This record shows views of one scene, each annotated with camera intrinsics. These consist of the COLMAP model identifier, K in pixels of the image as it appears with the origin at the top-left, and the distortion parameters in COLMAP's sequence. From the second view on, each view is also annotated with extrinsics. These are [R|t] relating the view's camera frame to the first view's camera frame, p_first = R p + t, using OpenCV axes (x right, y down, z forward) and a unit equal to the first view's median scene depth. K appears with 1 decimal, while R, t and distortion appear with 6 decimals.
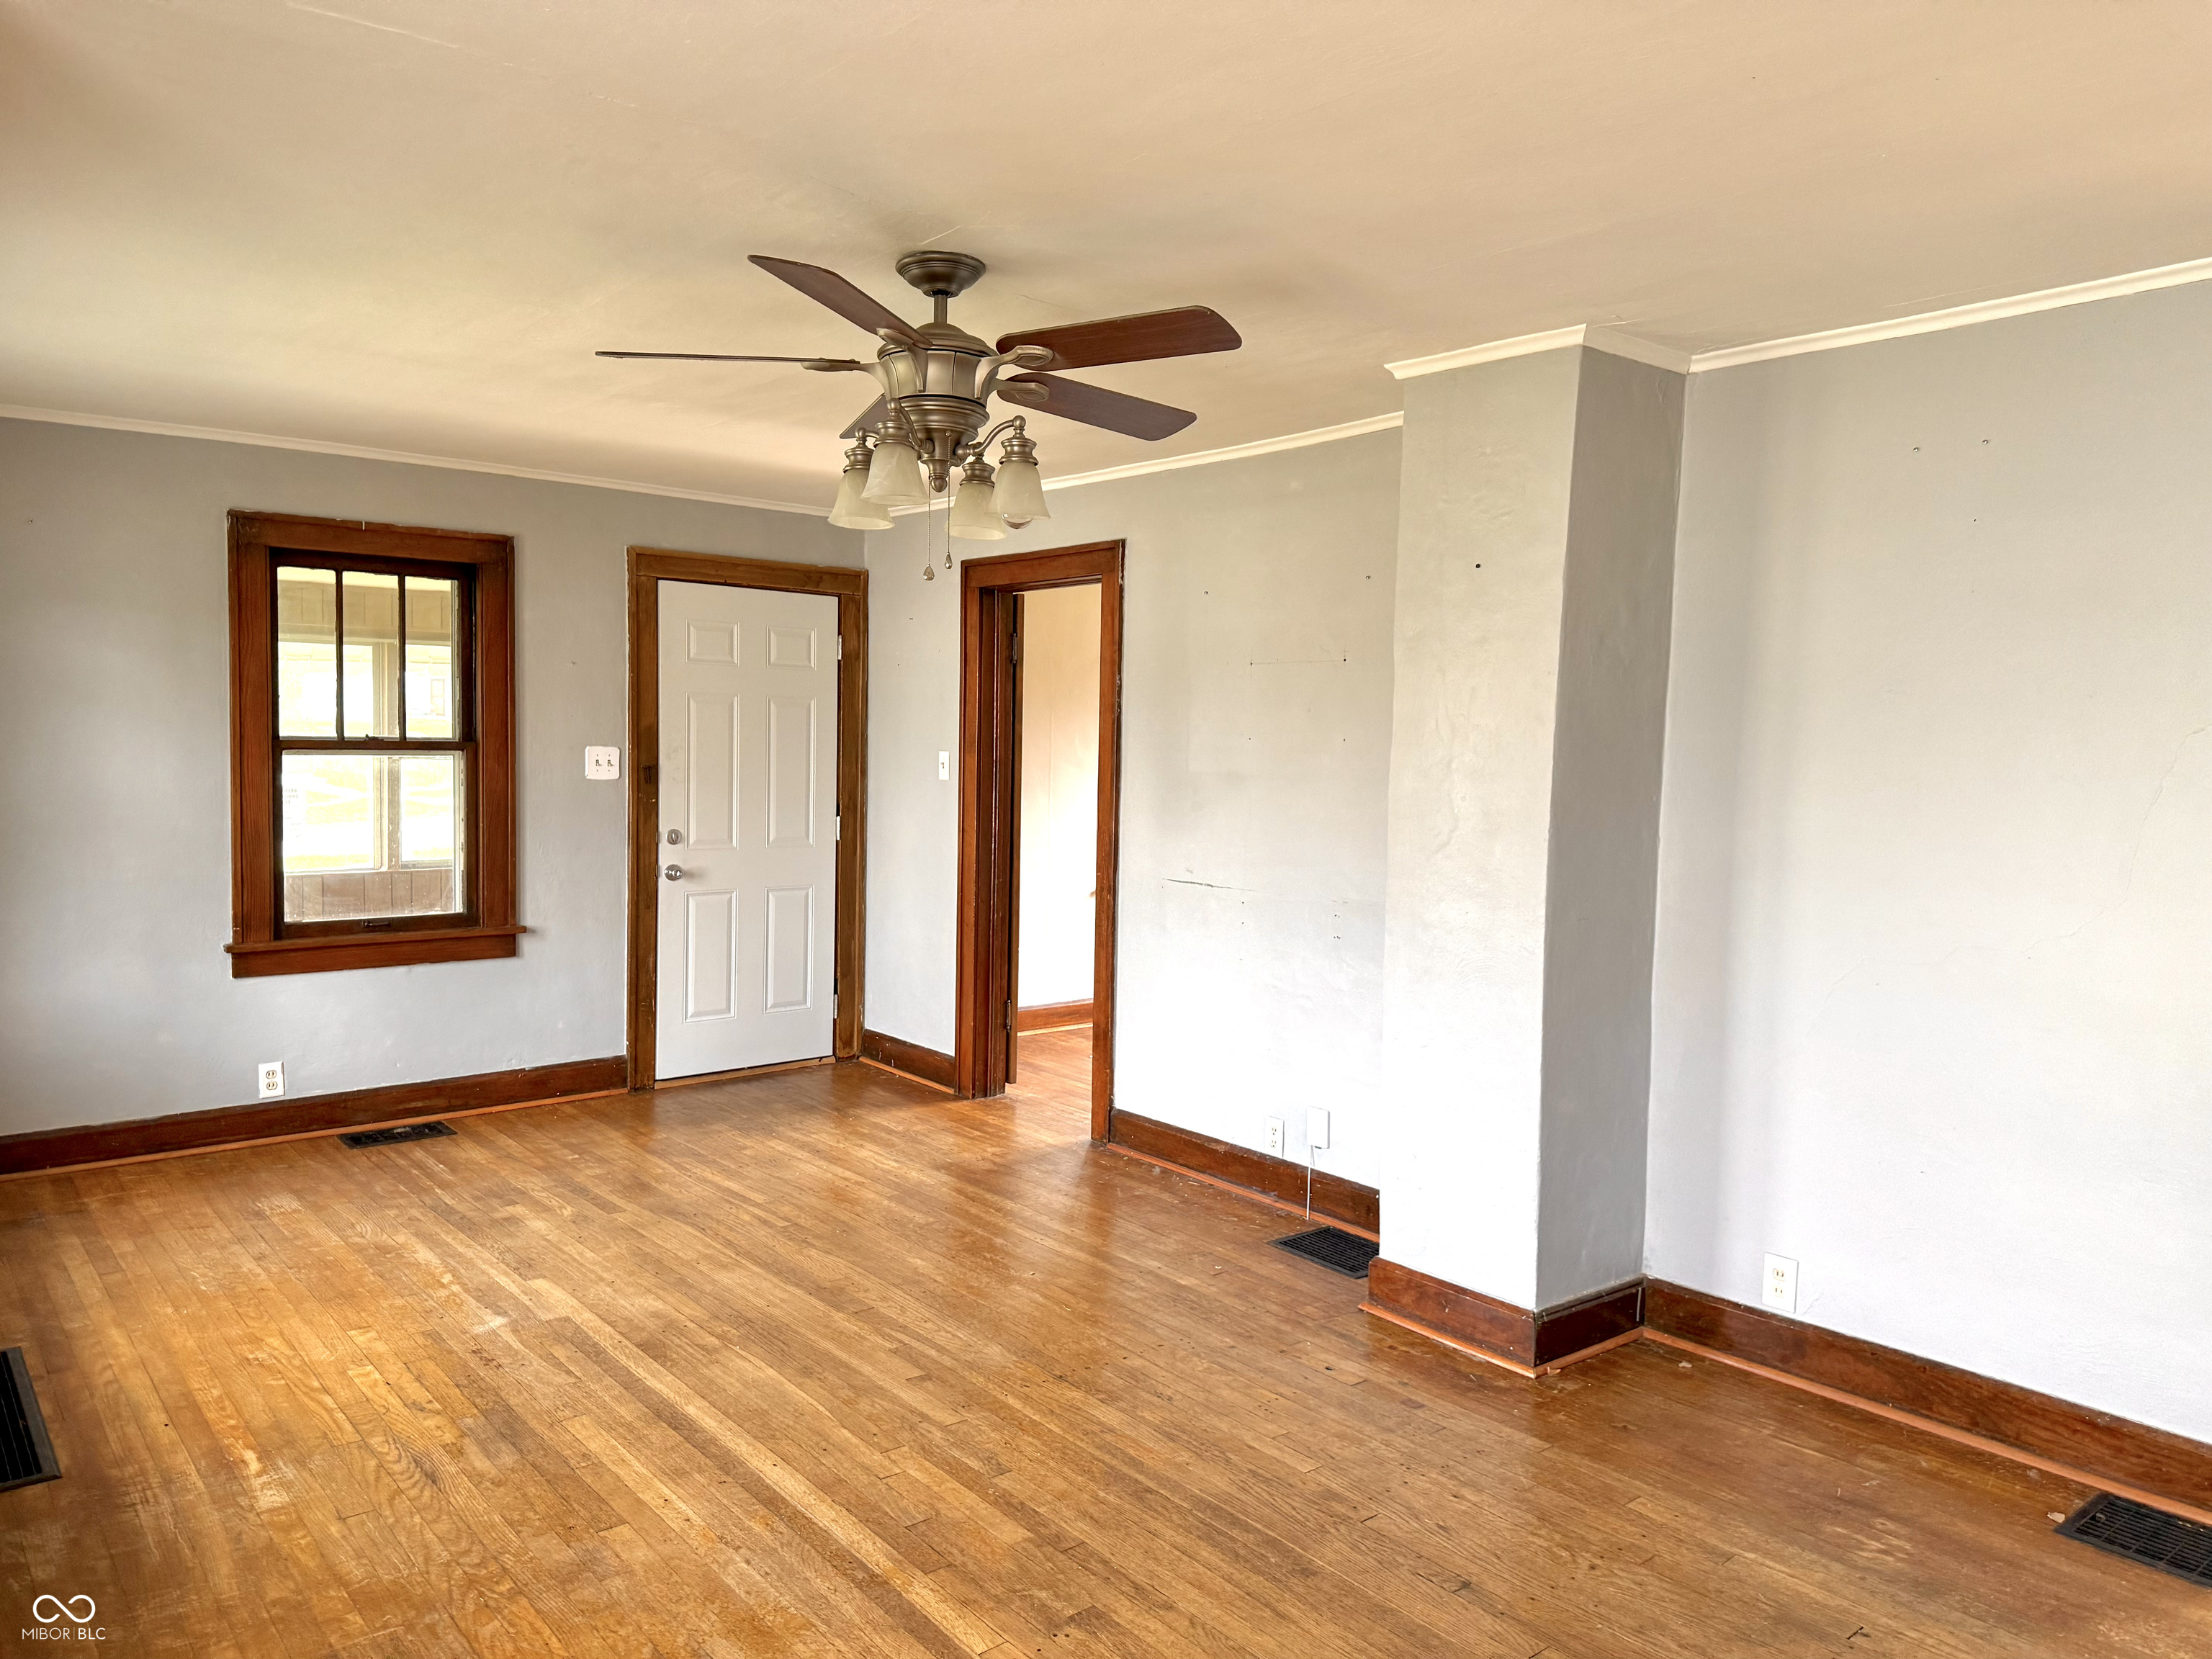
lens RADIAL K [[1558.7, 0, 1117.0], [0, 1558.7, 816.5], [0, 0, 1]] dist [0.087589, -0.121645]
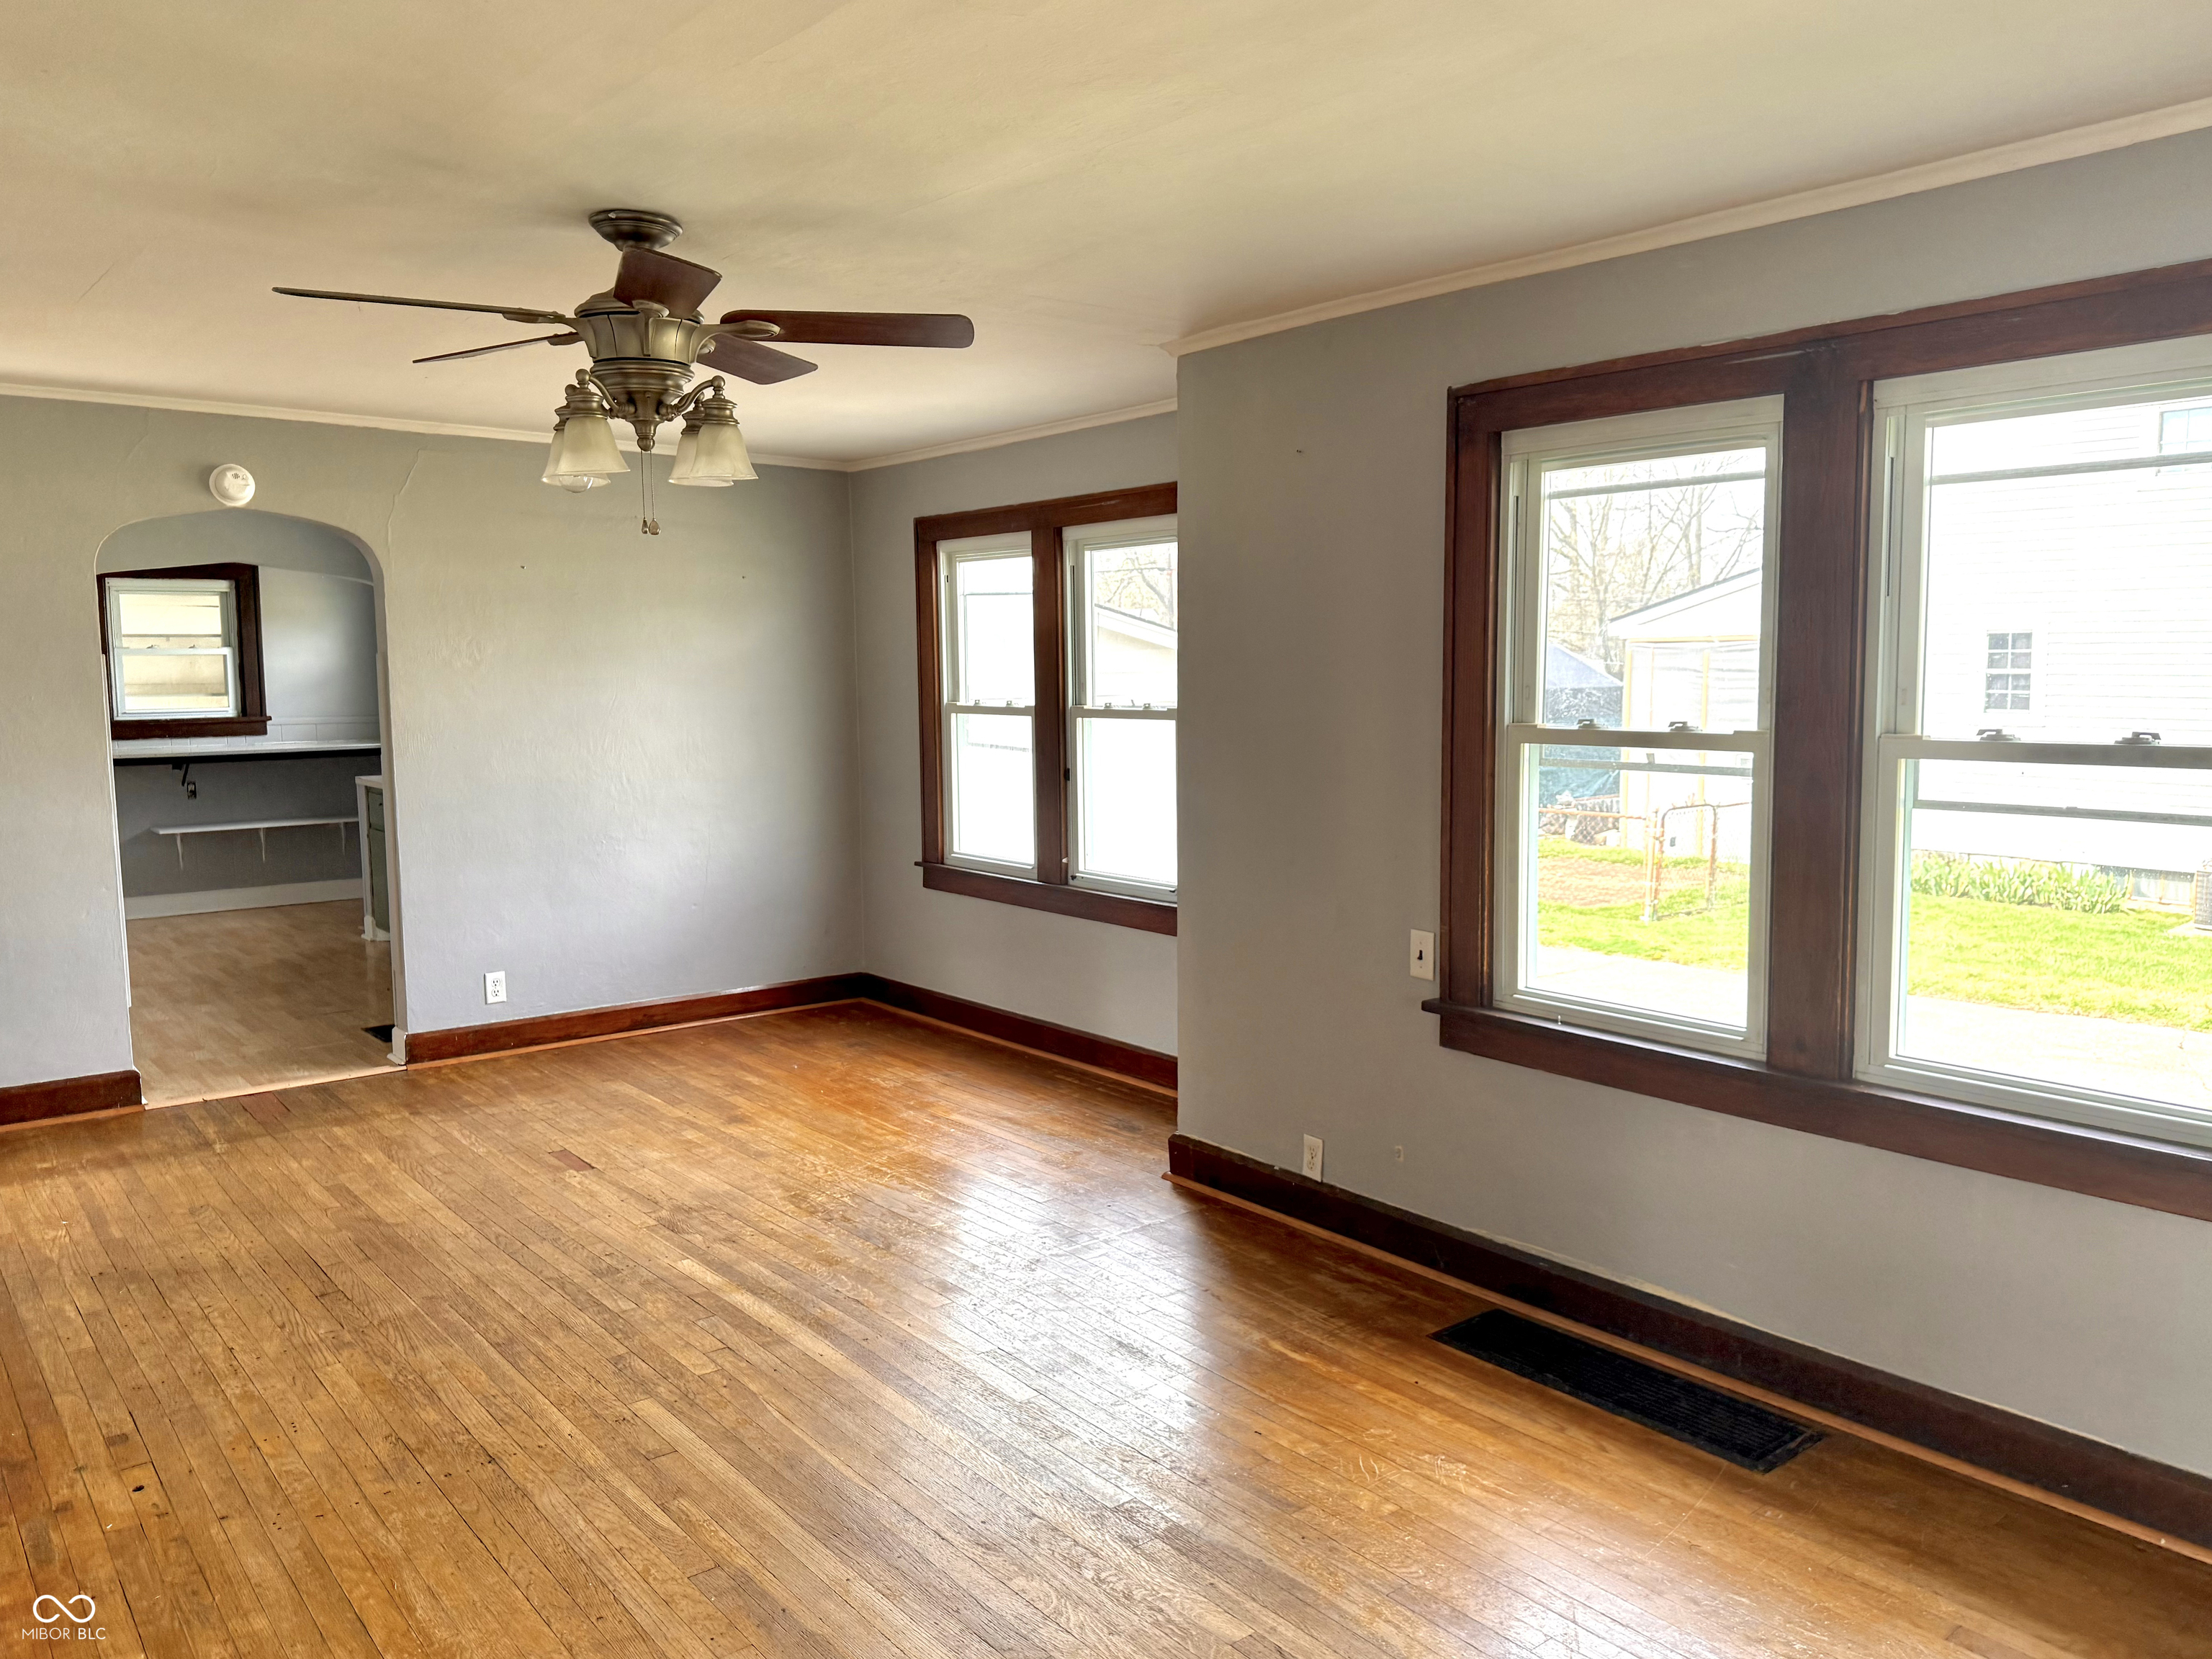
lens RADIAL K [[1600.3, 0, 1117.9], [0, 1600.3, 829.8], [0, 0, 1]] dist [0.088278, -0.129329]
pose [[-0.999935, -0.011292, 0.001320, -0.247881], [-0.010947, 0.987607, 0.156565, -0.079482], [-0.003071, 0.156540, -0.987667, 1.211274]]
